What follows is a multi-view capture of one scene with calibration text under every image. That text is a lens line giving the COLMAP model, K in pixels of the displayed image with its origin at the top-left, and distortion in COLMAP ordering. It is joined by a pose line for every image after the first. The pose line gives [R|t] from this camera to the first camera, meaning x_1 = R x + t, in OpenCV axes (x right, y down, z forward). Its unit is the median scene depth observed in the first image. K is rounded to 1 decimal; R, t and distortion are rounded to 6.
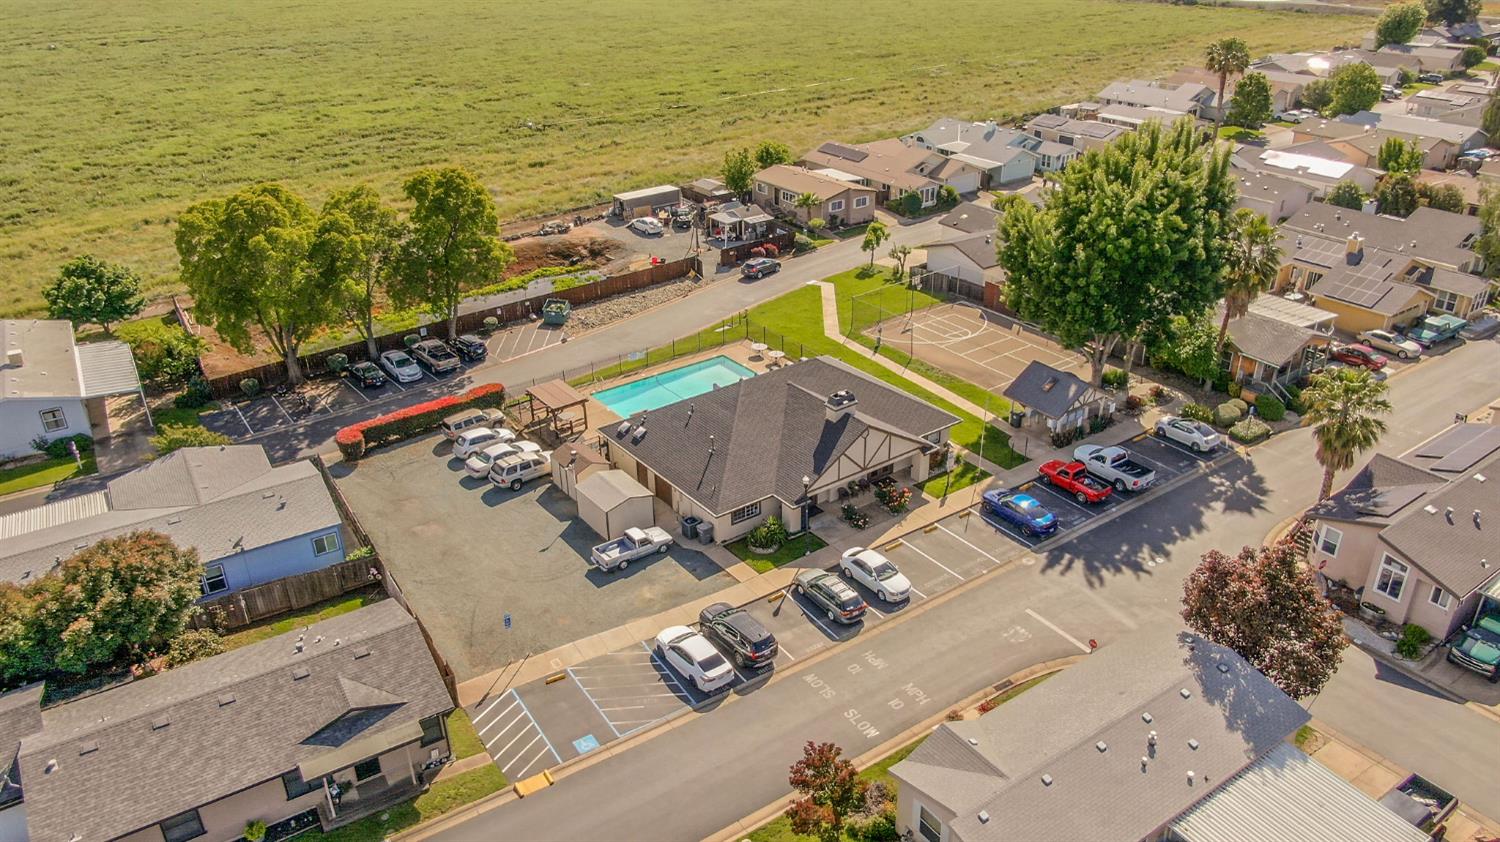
lens RADIAL K [[1067.4, 0, 750.0], [0, 1067.4, 421.0], [0, 0, 1]] dist [-0.002510, 0.002003]
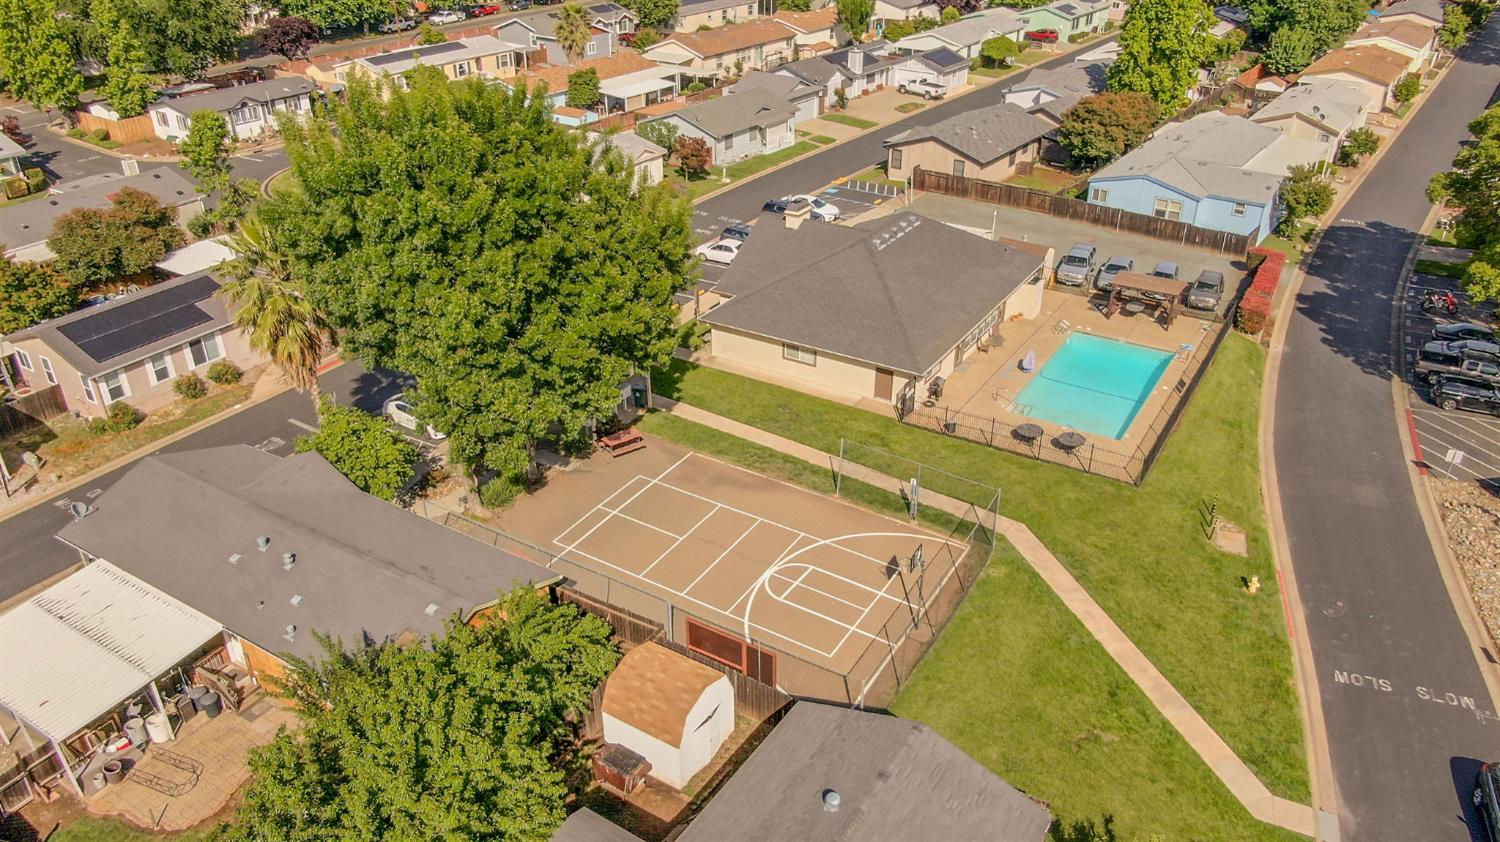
lens RADIAL K [[1067.4, 0, 750.0], [0, 1067.4, 421.0], [0, 0, 1]] dist [-0.002510, 0.002003]
pose [[-0.928492, 0.189744, -0.319219, 0.466392], [-0.156998, 0.578437, 0.800476, -0.670952], [0.336533, 0.793352, -0.507285, 1.566028]]
